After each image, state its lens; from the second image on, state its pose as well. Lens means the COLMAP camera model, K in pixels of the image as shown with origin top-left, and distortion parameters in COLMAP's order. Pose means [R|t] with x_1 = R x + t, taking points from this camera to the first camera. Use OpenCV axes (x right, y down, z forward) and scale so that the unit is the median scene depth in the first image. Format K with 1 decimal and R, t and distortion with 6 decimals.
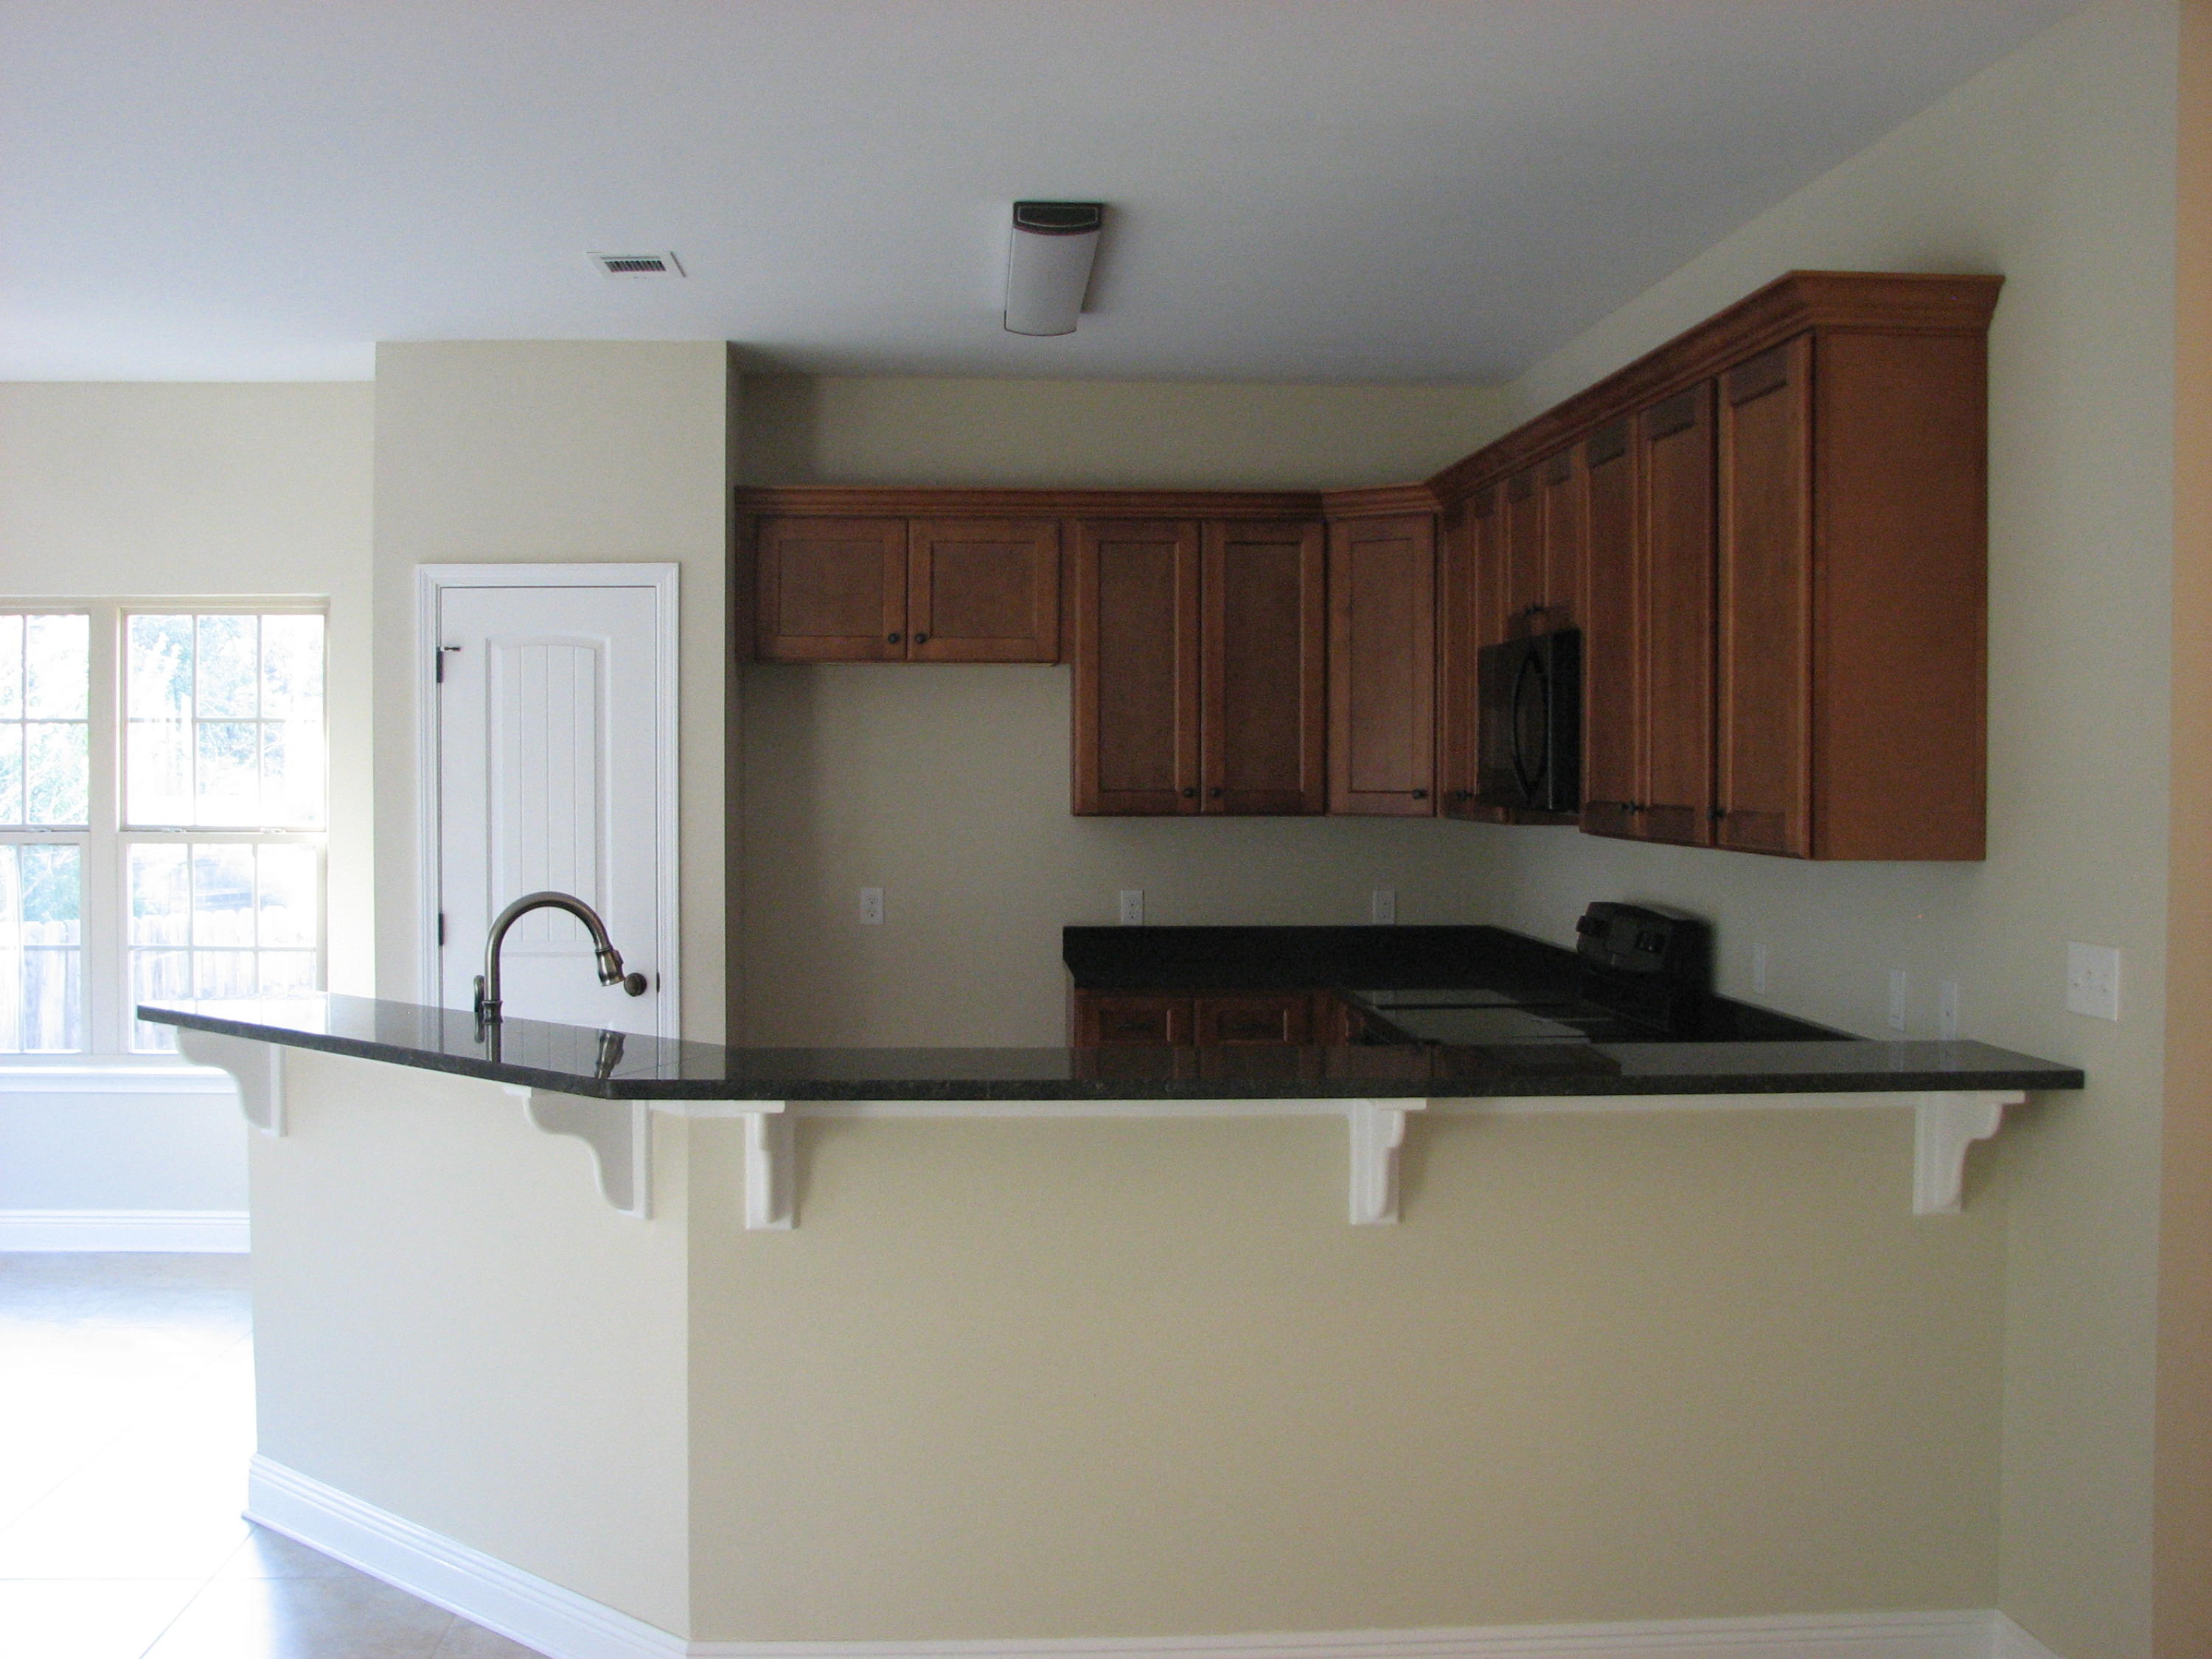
lens RADIAL K [[2388.0, 0, 1087.2], [0, 2388.0, 822.0], [0, 0, 1]] dist [-0.203458, 0.259081]
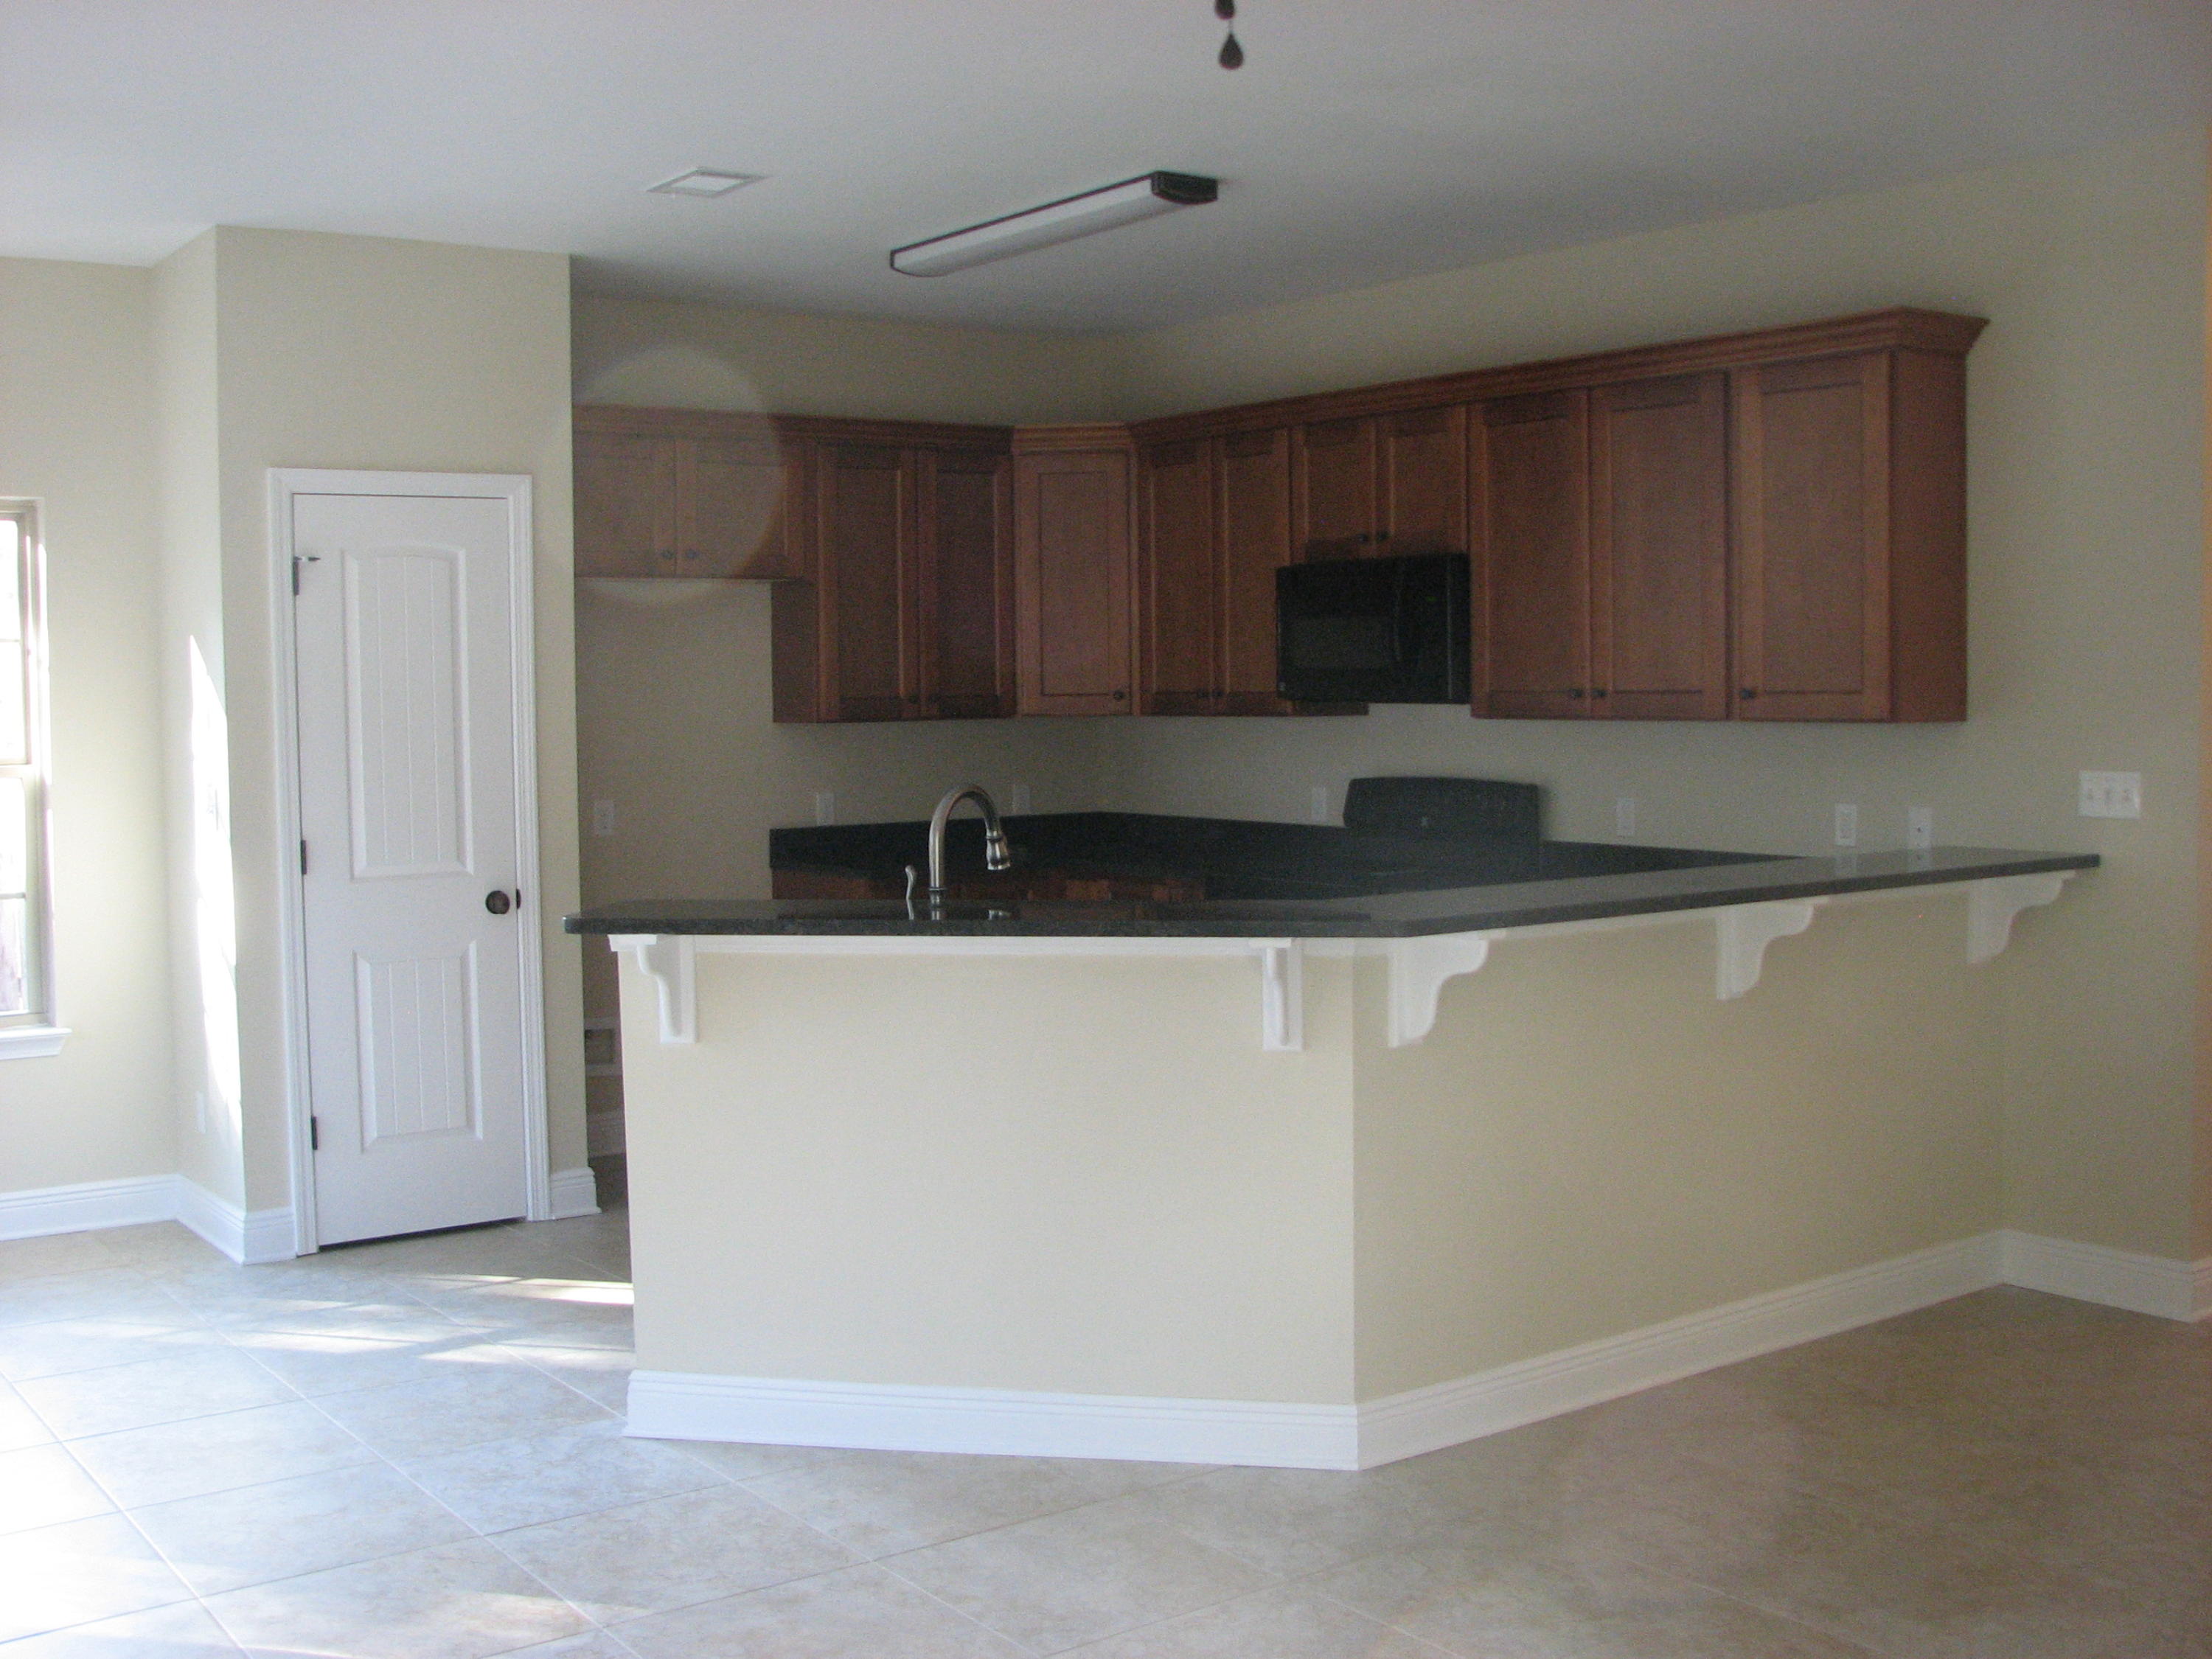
lens RADIAL K [[2388.0, 0, 1087.2], [0, 2388.0, 822.0], [0, 0, 1]] dist [-0.203458, 0.259081]
pose [[0.843105, -0.045291, 0.535839, -0.507789], [0.029145, 0.998831, 0.038567, 0.004483], [-0.536959, -0.016898, 0.843439, 0.041199]]
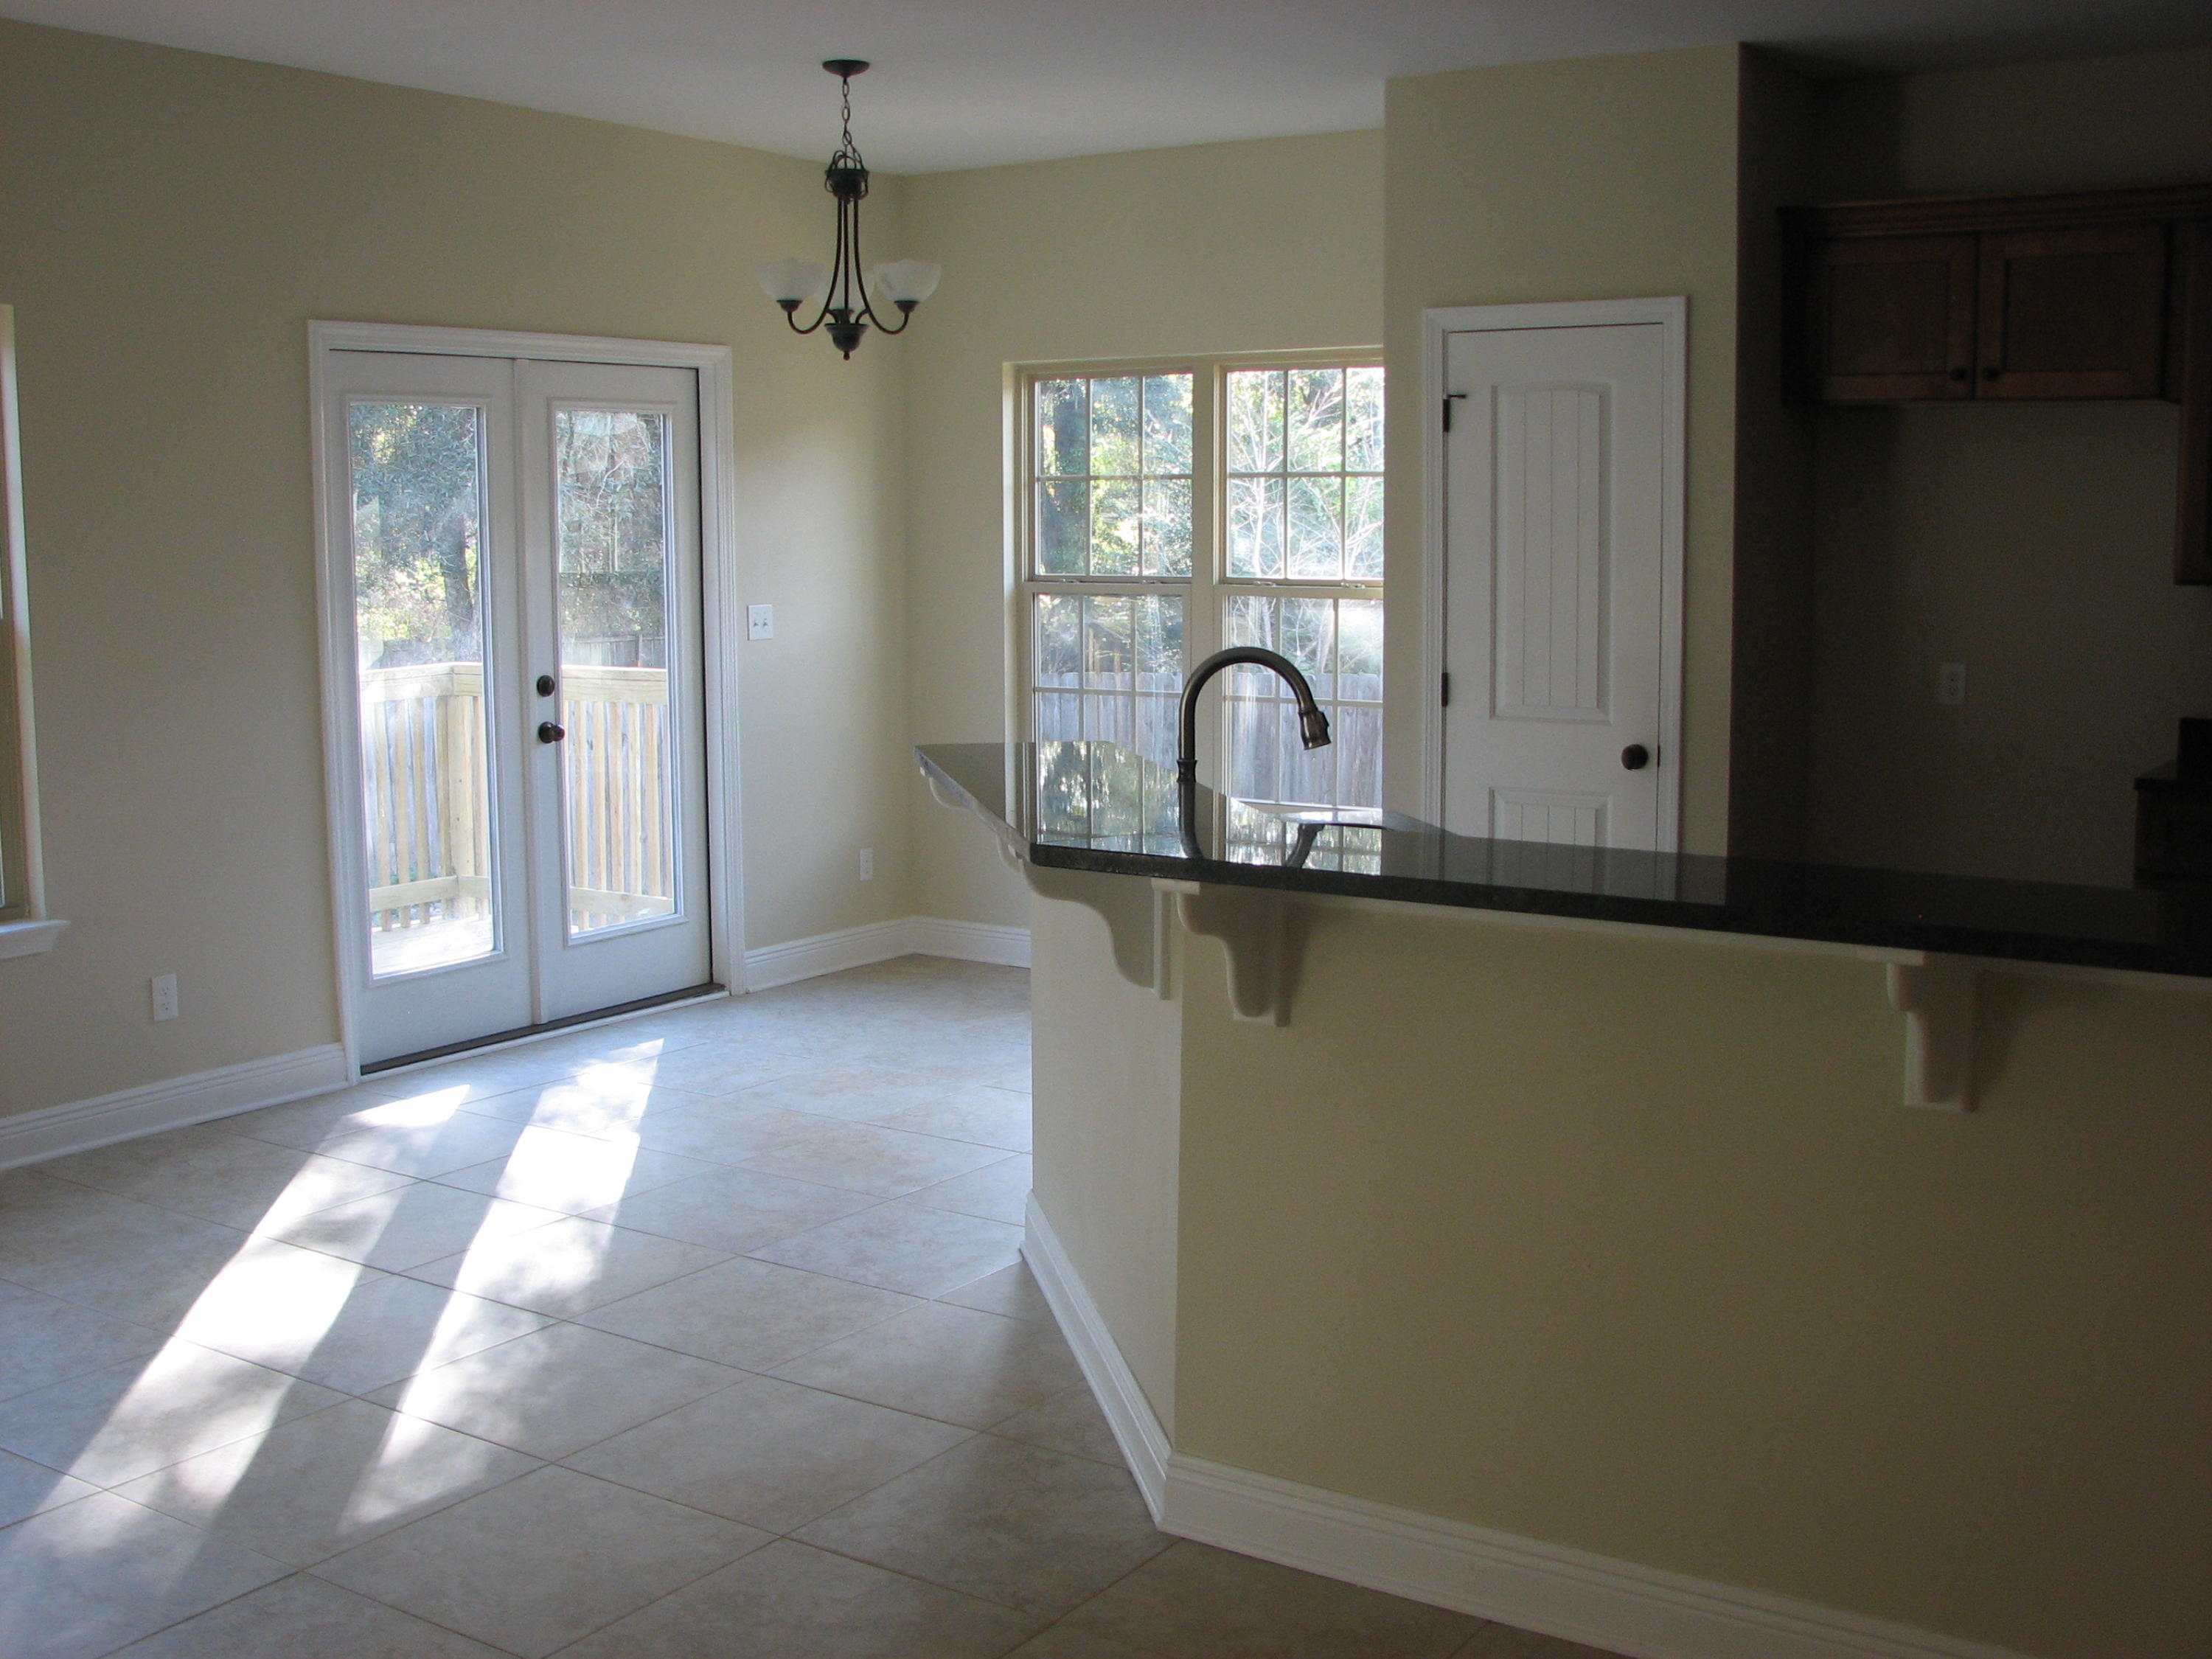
lens RADIAL K [[2388.0, 0, 1087.2], [0, 2388.0, 822.0], [0, 0, 1]] dist [-0.203458, 0.259081]
pose [[0.790193, 0.071155, -0.608714, 0.203775], [-0.010974, 0.994721, 0.102031, 0.001988], [0.612760, -0.073944, 0.786802, 0.140639]]
